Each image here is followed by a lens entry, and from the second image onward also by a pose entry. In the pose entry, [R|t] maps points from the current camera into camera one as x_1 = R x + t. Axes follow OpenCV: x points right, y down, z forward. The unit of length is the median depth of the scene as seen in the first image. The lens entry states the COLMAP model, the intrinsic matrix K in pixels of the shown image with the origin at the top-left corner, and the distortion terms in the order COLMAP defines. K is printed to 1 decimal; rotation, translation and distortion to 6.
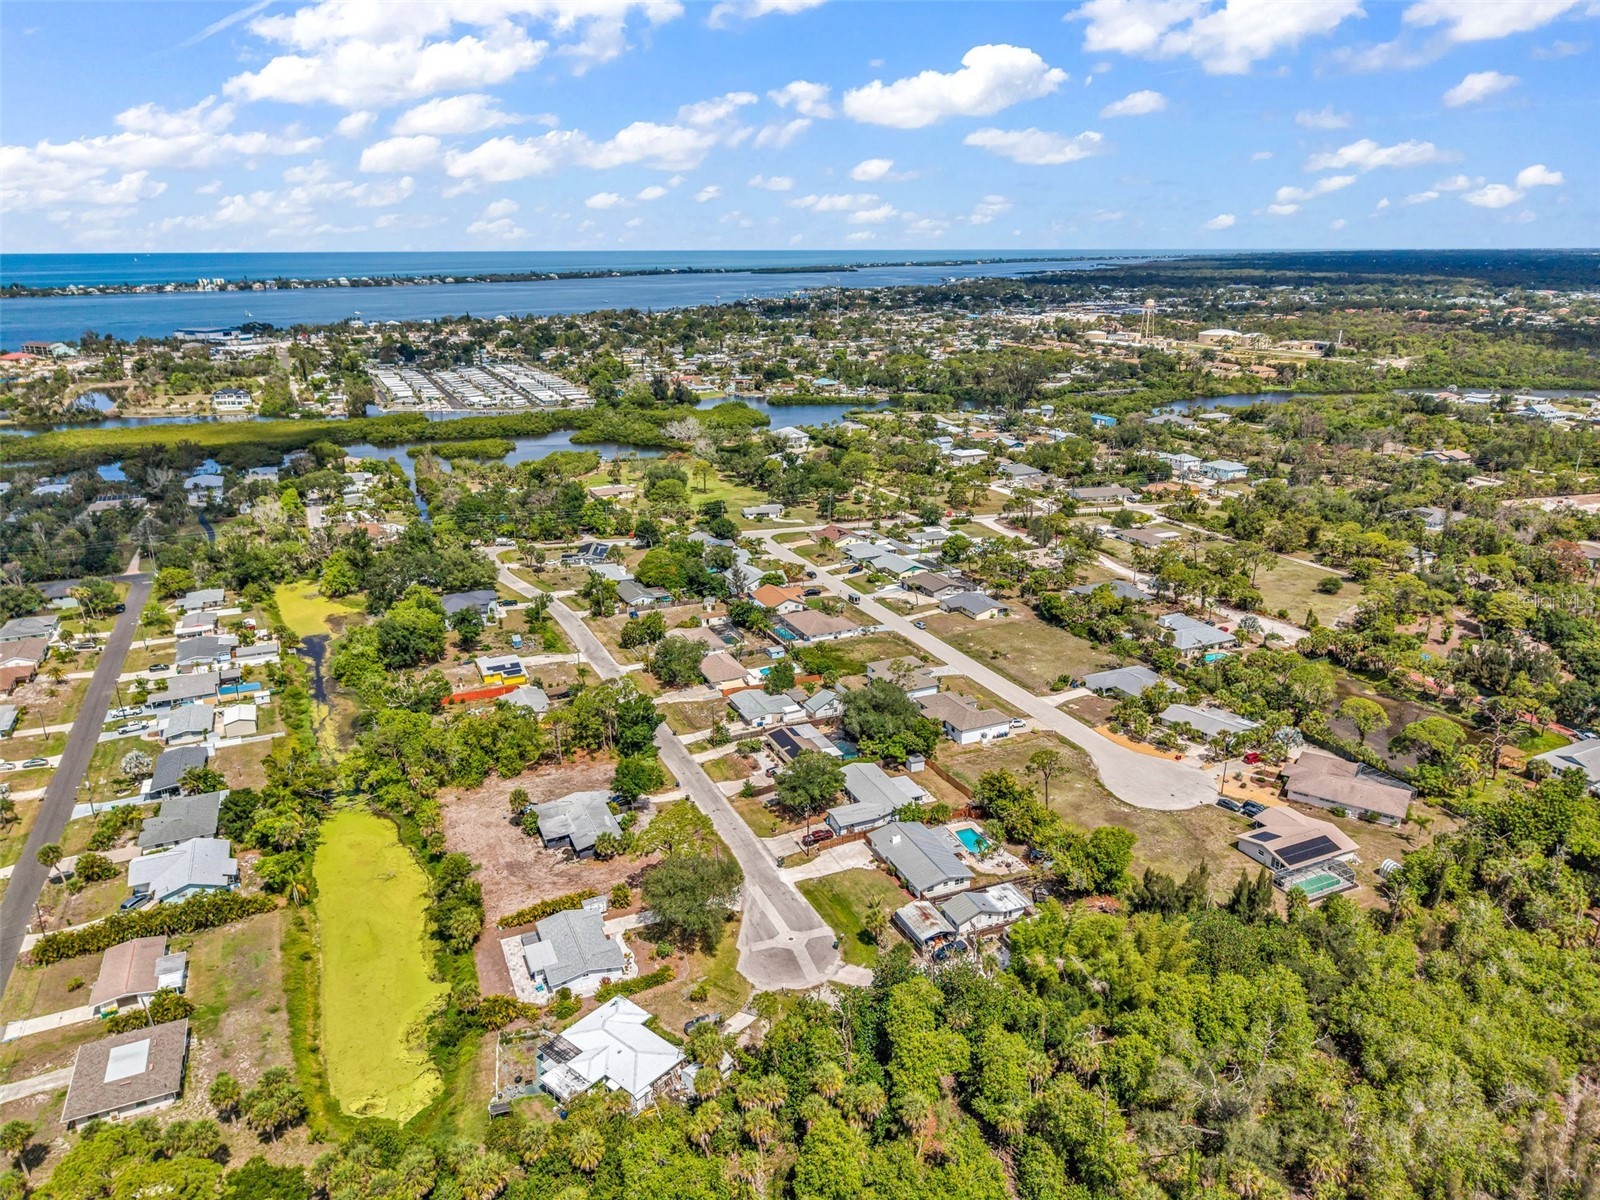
lens RADIAL K [[1065.7, 0, 795.8], [0, 1065.7, 596.8], [0, 0, 1]] dist [0.028981, -0.038486]
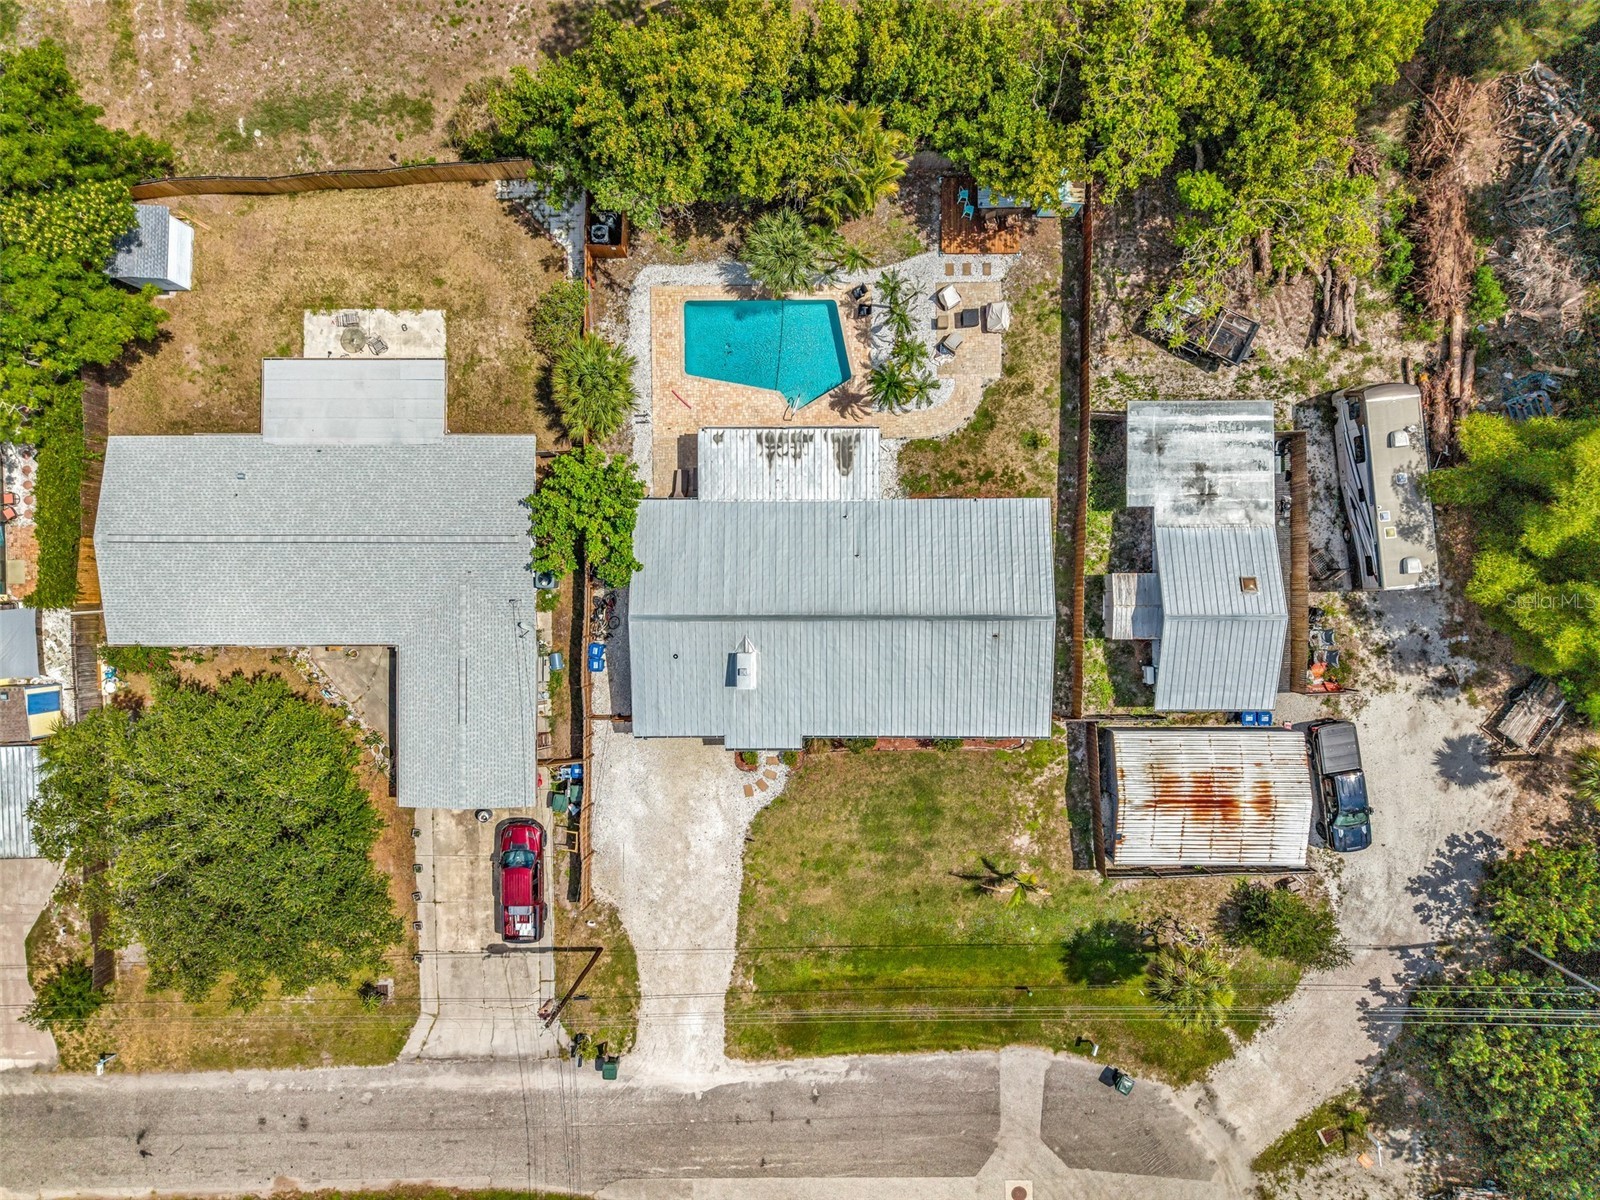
lens RADIAL K [[1065.7, 0, 795.8], [0, 1065.7, 596.8], [0, 0, 1]] dist [0.028981, -0.038486]
pose [[0.391344, -0.920242, 0.002025, 0.079852], [0.301657, 0.130361, 0.944462, -0.006094], [-0.869398, -0.368999, 0.328614, 0.640856]]
